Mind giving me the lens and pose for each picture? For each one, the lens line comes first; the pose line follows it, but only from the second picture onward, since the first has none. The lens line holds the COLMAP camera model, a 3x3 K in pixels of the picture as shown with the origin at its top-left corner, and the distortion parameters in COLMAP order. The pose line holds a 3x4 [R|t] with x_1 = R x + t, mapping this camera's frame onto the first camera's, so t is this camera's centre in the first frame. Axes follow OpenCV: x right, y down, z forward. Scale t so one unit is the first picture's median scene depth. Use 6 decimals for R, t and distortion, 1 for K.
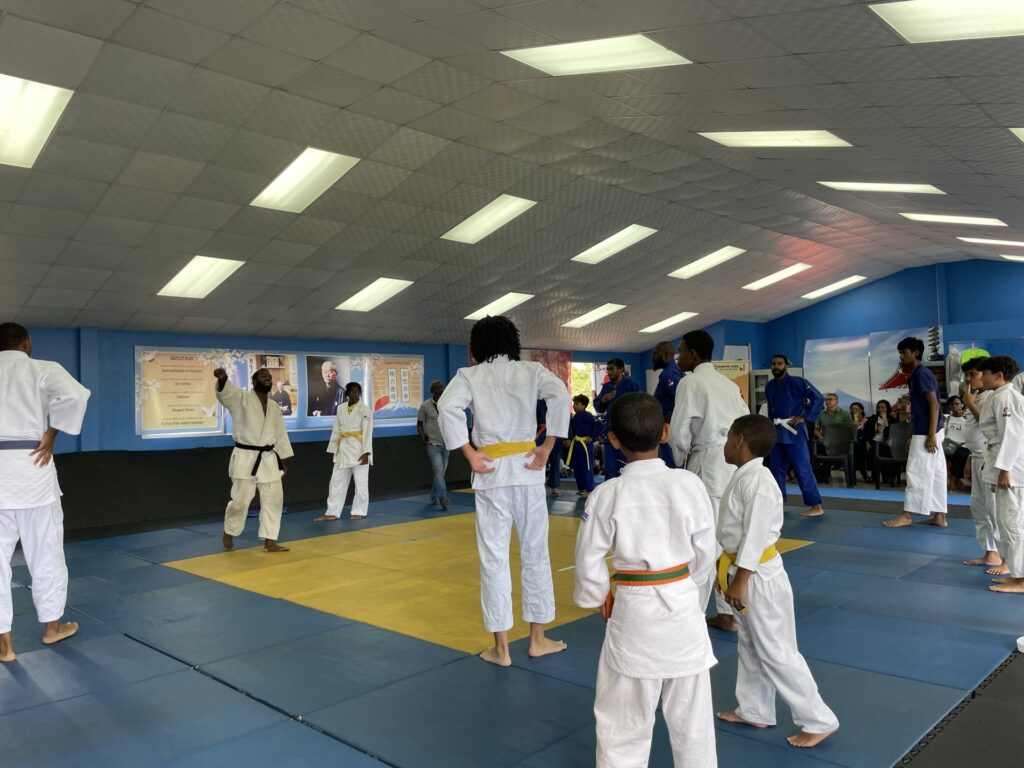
lens RADIAL K [[786.1, 0, 512.5], [0, 786.1, 380.9], [0, 0, 1]] dist [0.088998, -0.133262]
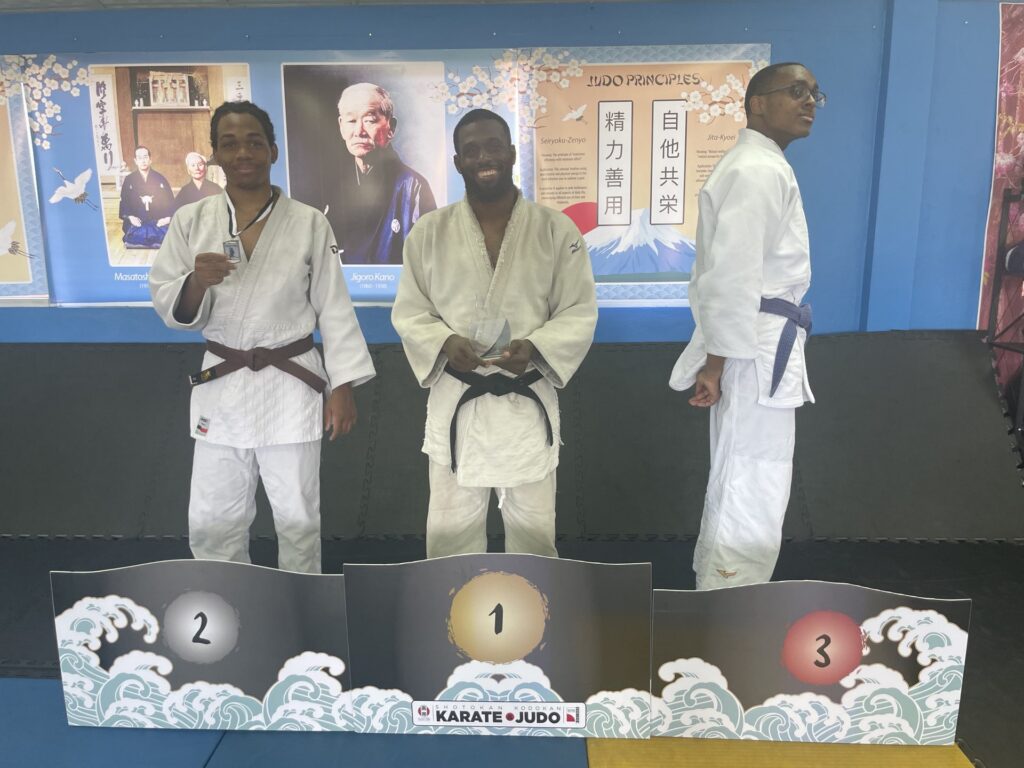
lens RADIAL K [[781.7, 0, 509.4], [0, 781.7, 382.4], [0, 0, 1]] dist [0.077519, -0.111047]
pose [[0.685012, 0.165824, -0.709409, 0.040280], [0.006710, 0.972274, 0.233748, 0.017106], [0.728501, -0.164880, 0.664907, 0.838749]]
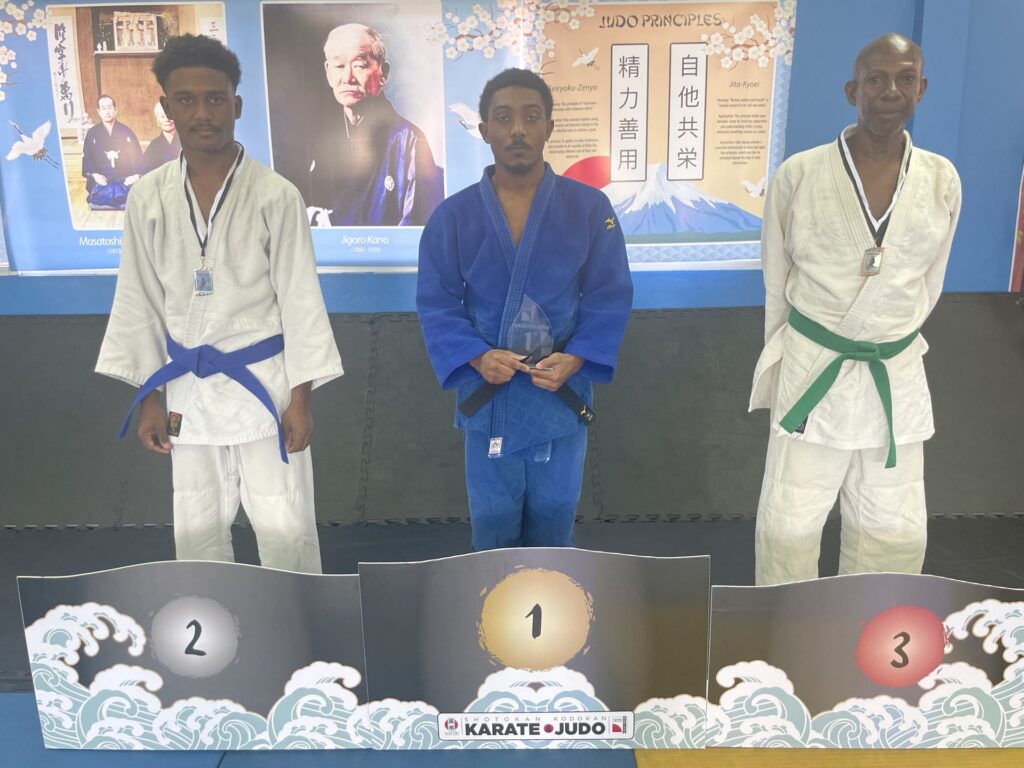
lens RADIAL K [[790.1, 0, 511.4], [0, 790.1, 382.7], [0, 0, 1]] dist [0.085371, -0.125762]
pose [[0.708262, 0.183251, -0.681750, 0.018839], [0.009661, 0.963115, 0.268917, 0.021824], [0.705883, -0.197050, 0.680368, 0.843986]]
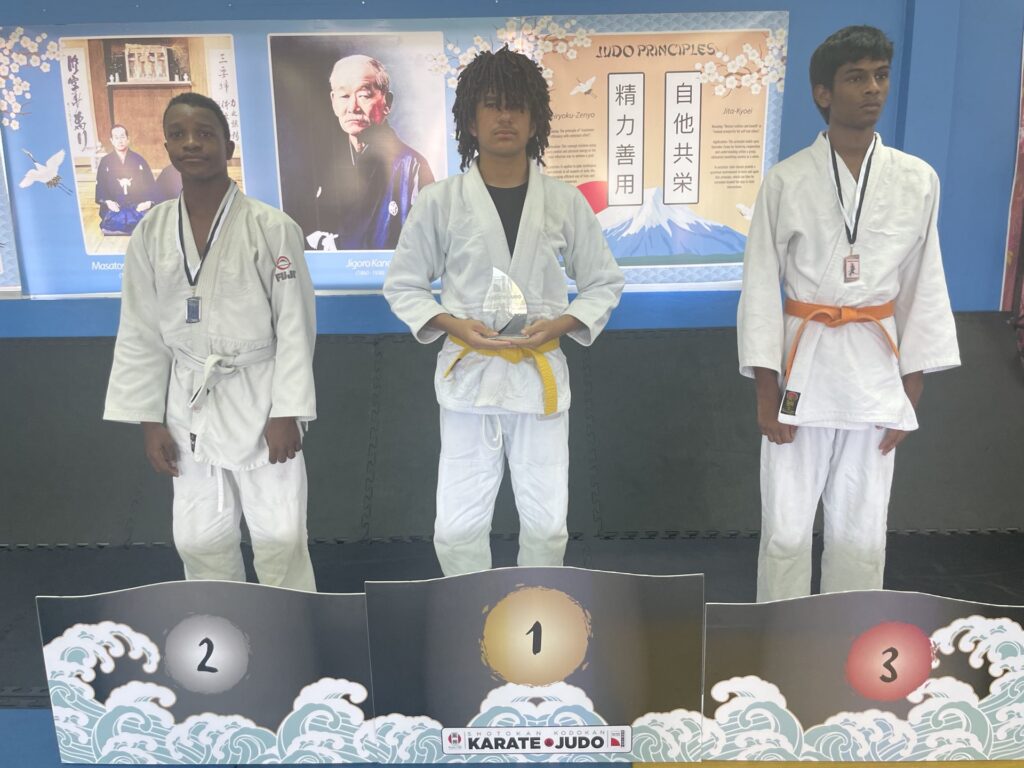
lens RADIAL K [[785.3, 0, 511.0], [0, 785.3, 382.6], [0, 0, 1]] dist [0.087017, -0.125759]
pose [[0.706306, 0.168751, -0.687499, 0.022326], [0.014963, 0.967396, 0.252826, 0.018253], [0.707749, -0.188860, 0.680753, 0.841307]]
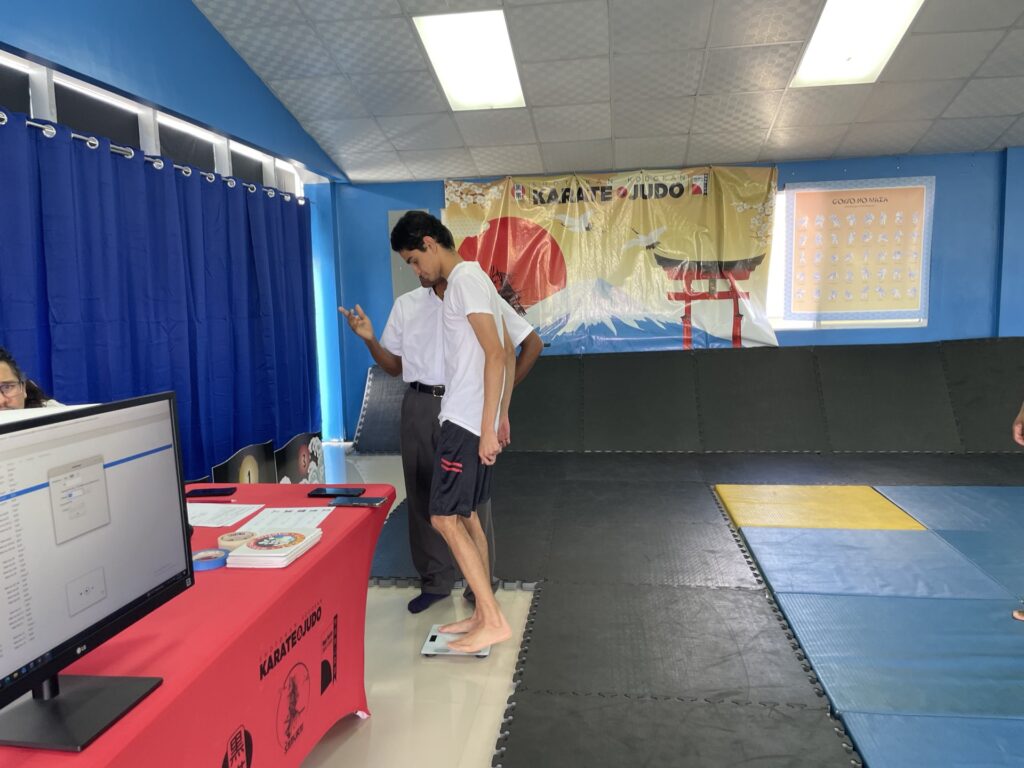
lens RADIAL K [[785.7, 0, 506.6], [0, 785.7, 392.0], [0, 0, 1]] dist [0.107361, -0.135764]
pose [[0.602719, 0.109424, -0.790415, -0.202345], [0.031720, 0.986484, 0.160755, 0.009608], [0.797322, -0.121962, 0.591102, 0.211446]]
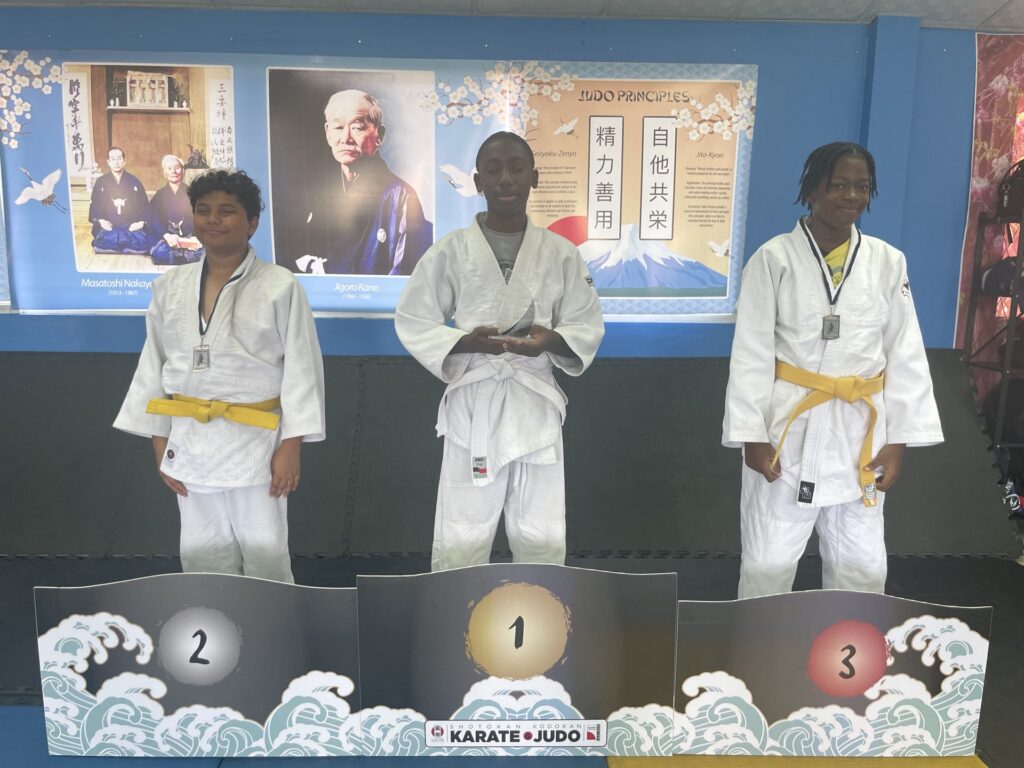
lens RADIAL K [[787.2, 0, 513.5], [0, 787.2, 380.6], [0, 0, 1]] dist [0.087184, -0.130838]
pose [[0.729493, 0.148661, -0.667638, 0.028226], [-0.015885, 0.979514, 0.200749, 0.022082], [0.683804, -0.135839, 0.716910, 0.830335]]
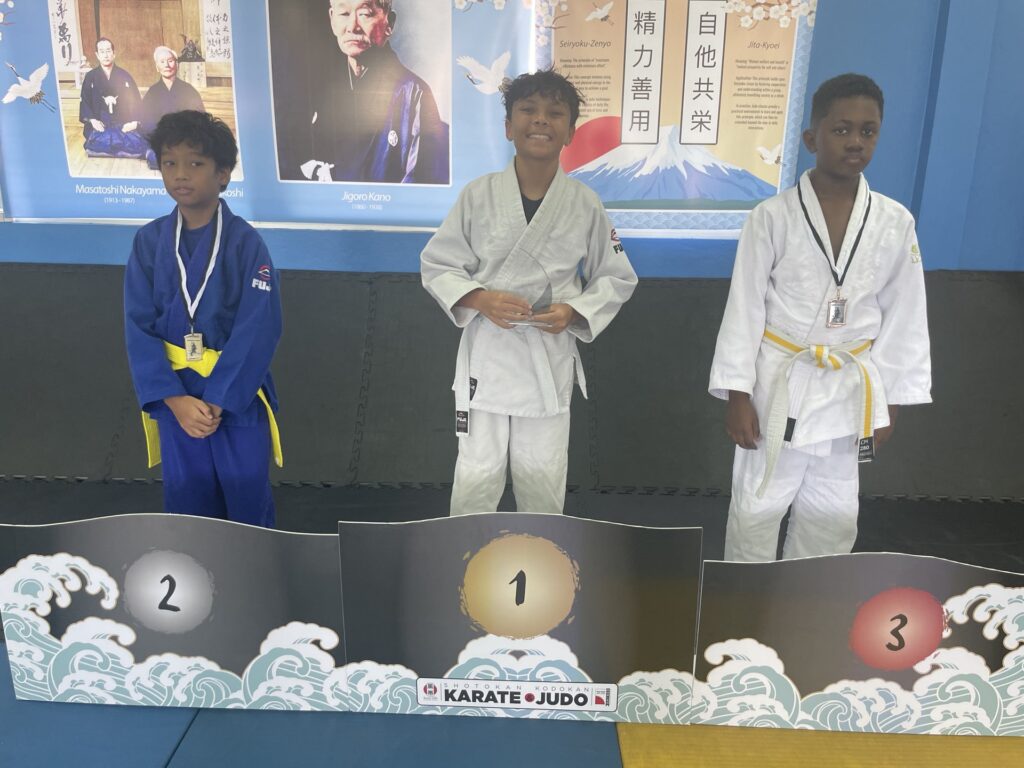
lens RADIAL K [[788.0, 0, 511.3], [0, 788.0, 382.2], [0, 0, 1]] dist [0.090694, -0.132660]
pose [[0.694021, 0.230930, -0.681913, 0.017102], [-0.019583, 0.952866, 0.302758, 0.025667], [0.719688, -0.196767, 0.665832, 0.850222]]
